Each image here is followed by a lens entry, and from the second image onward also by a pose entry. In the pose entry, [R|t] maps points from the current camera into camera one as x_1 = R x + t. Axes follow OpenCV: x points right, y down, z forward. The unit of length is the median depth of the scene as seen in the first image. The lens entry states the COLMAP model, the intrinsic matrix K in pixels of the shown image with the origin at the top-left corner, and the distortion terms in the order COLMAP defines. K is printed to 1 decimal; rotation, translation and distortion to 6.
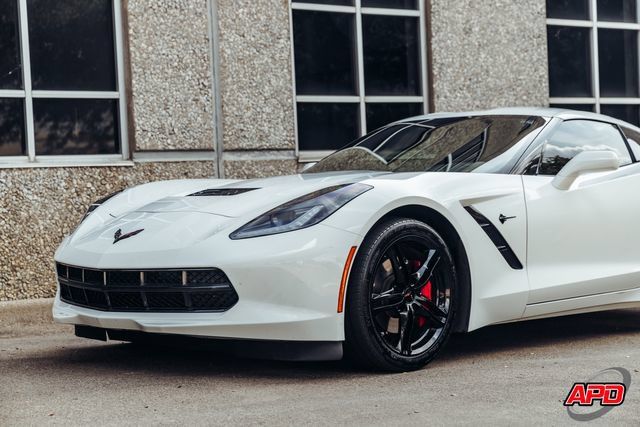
lens RADIAL K [[1272.6, 0, 297.1], [0, 1272.6, 212.1], [0, 0, 1]] dist [0.120187, 0.179219]
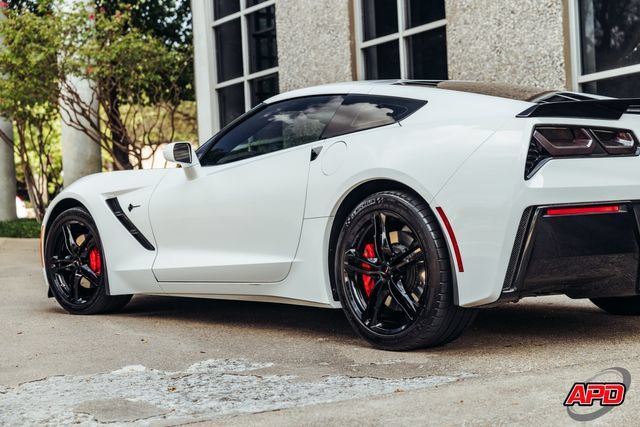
lens RADIAL K [[1183.1, 0, 313.6], [0, 1183.1, 215.4], [0, 0, 1]] dist [0.133228, 0.142140]
pose [[-0.094672, 0.032642, -0.994973, 0.759227], [0.036681, 0.998898, 0.029281, -0.008054], [0.994833, -0.033724, -0.095765, 0.775195]]
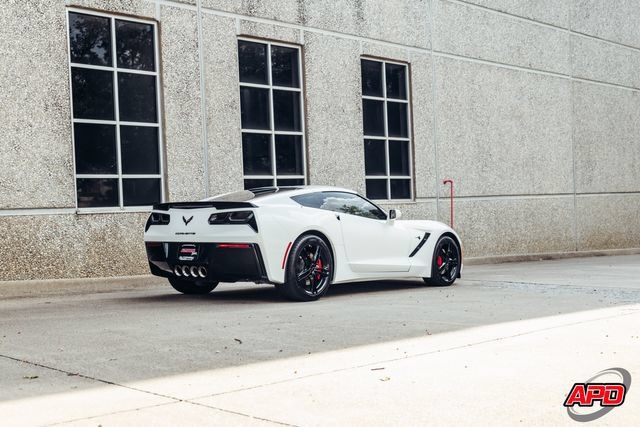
lens RADIAL K [[913.0, 0, 320.0], [0, 913.0, 213.5], [0, 0, 1]] dist [0.041294, -0.000671]
pose [[0.986062, 0.004093, 0.166329, -0.130695], [-0.000399, 0.999753, -0.022241, -0.000857], [-0.166379, 0.021864, 0.985819, -0.459631]]
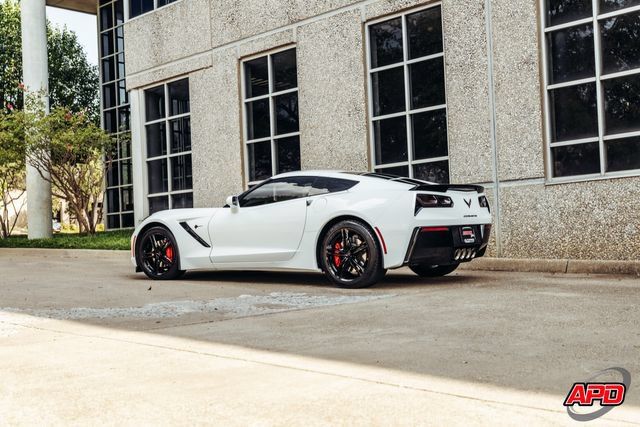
lens RADIAL K [[783.5, 0, 298.8], [0, 783.5, 212.9], [0, 0, 1]] dist [0.006818, 0.006757]
pose [[0.131631, -0.002843, -0.991295, 1.017371], [0.017828, 0.999841, -0.000500, -0.009957], [0.991138, -0.017607, 0.131661, 0.605881]]
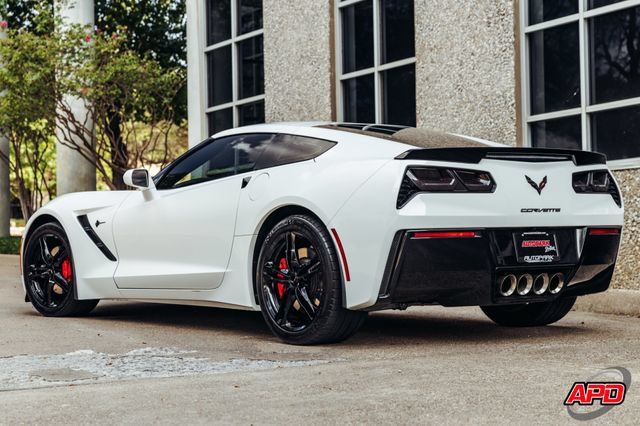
lens RADIAL K [[1291.2, 0, 320.0], [0, 1291.2, 213.0], [0, 0, 1]] dist [0.135373, 0.152133]
pose [[-0.108746, 0.005708, -0.994053, 0.925775], [0.006713, 0.999965, 0.005007, -0.006743], [0.994047, -0.006128, -0.108781, 0.844418]]
